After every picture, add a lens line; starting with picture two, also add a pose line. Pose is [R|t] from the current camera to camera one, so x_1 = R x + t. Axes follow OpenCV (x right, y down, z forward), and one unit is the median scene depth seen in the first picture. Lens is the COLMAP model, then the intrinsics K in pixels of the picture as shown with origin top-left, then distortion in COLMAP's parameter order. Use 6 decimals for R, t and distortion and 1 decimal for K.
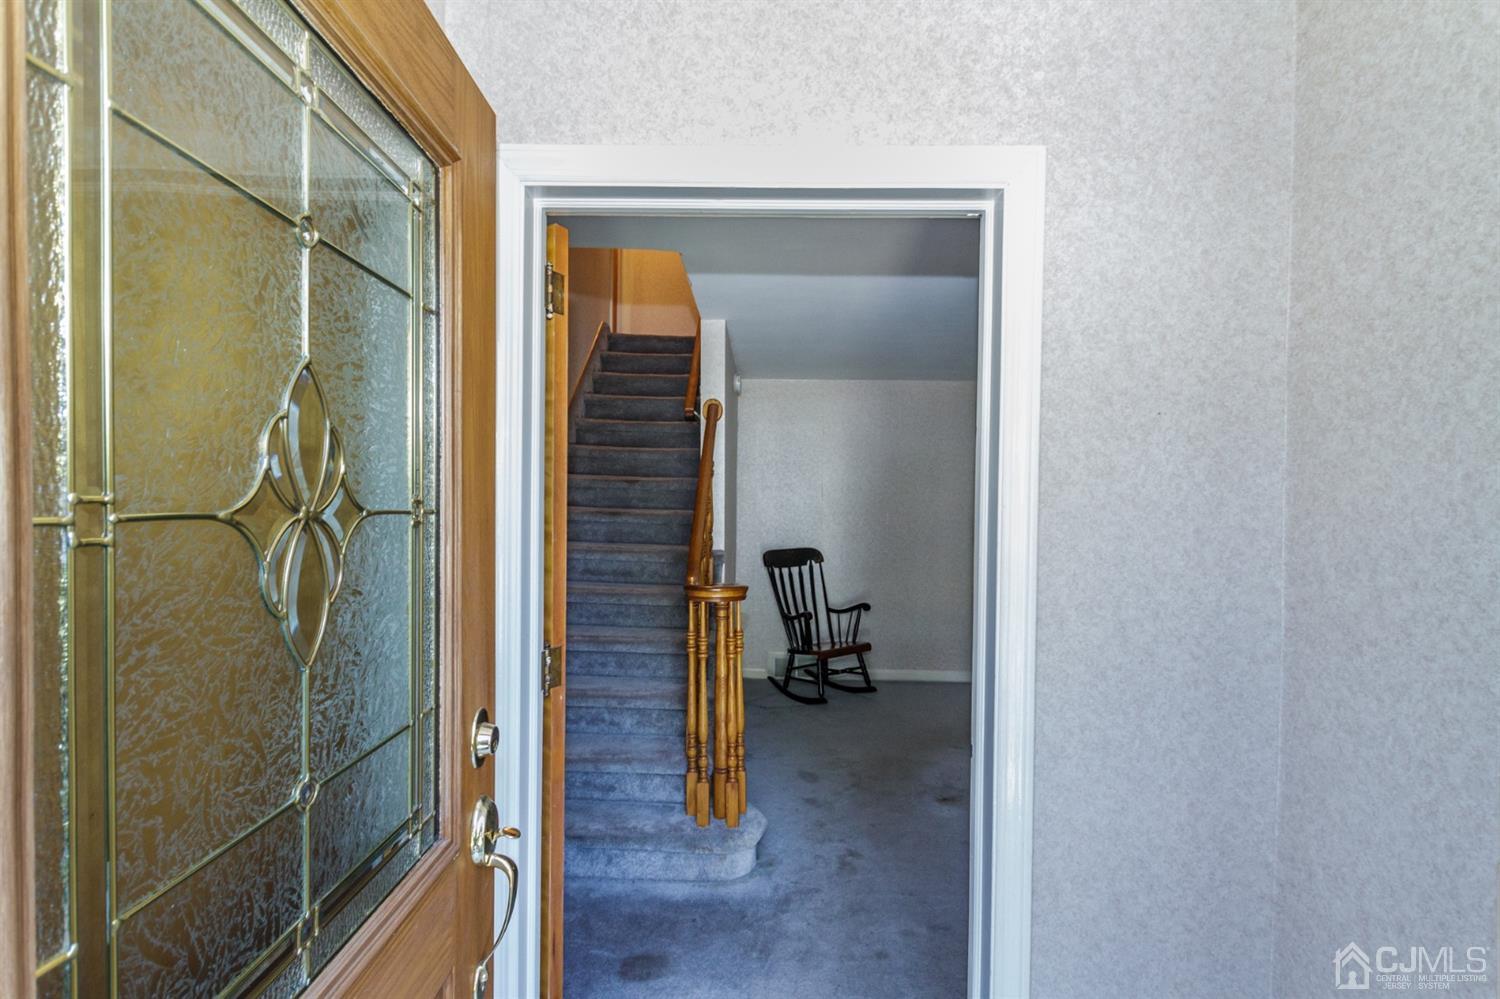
lens RADIAL K [[685.2, 0, 747.6], [0, 685.2, 506.2], [0, 0, 1]] dist [0.010464, -0.004659]
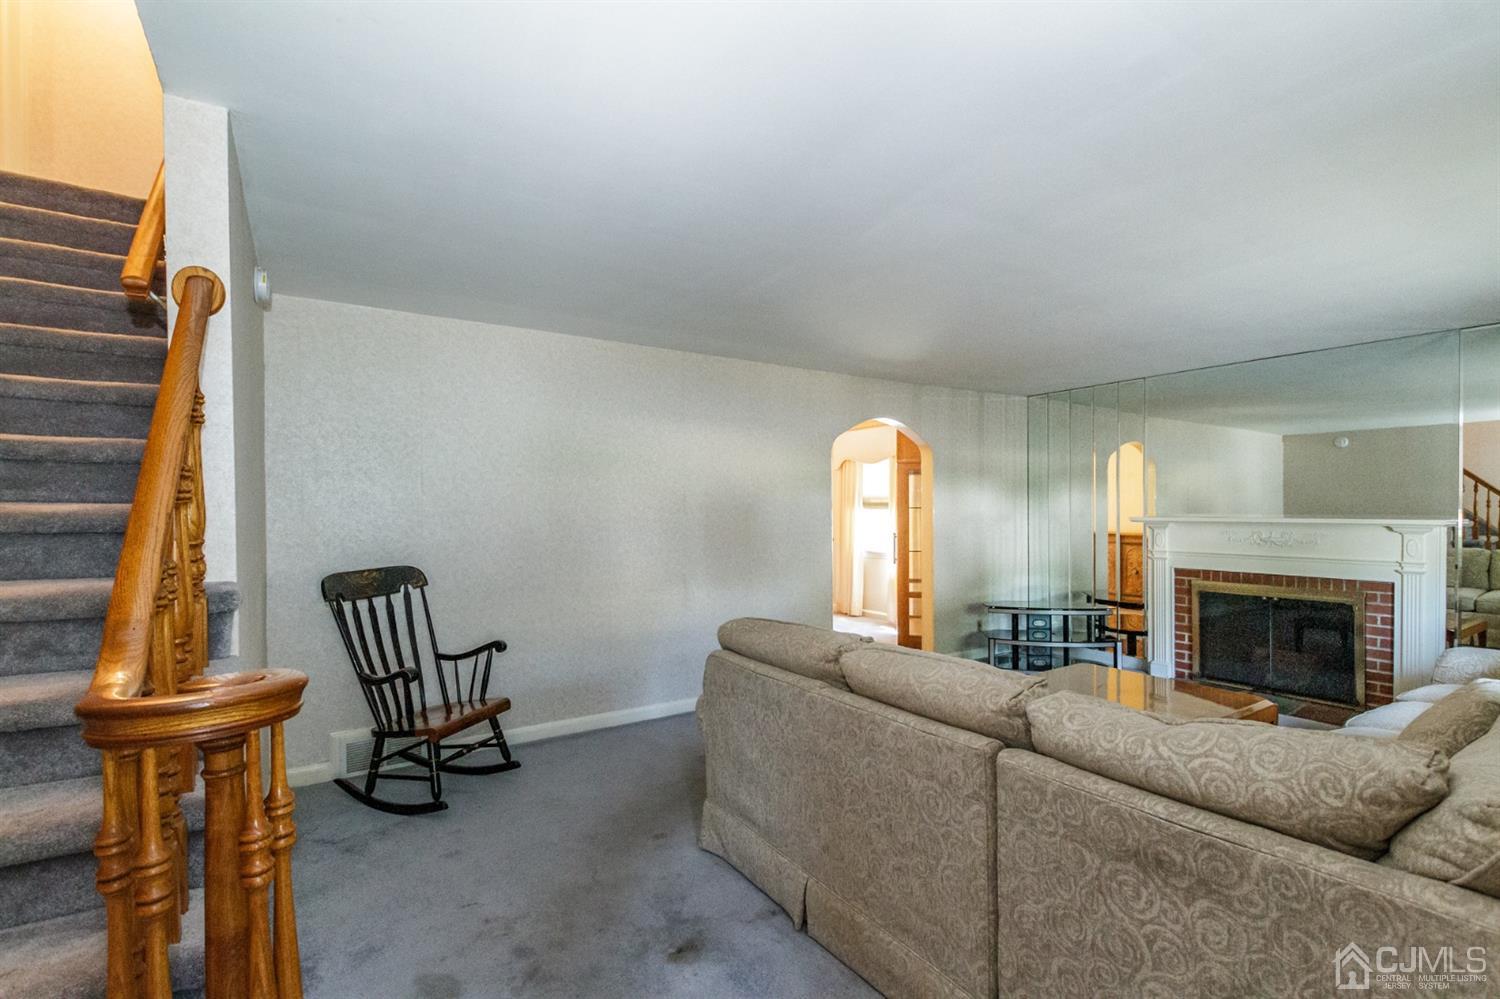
lens RADIAL K [[685.2, 0, 759.5], [0, 685.2, 510.1], [0, 0, 1]] dist [0.010464, -0.004659]
pose [[0.821135, -0.017559, 0.570464, -0.004856], [0.020722, 0.999785, 0.000945, 0.015070], [-0.570358, 0.011045, 0.821322, 0.286091]]
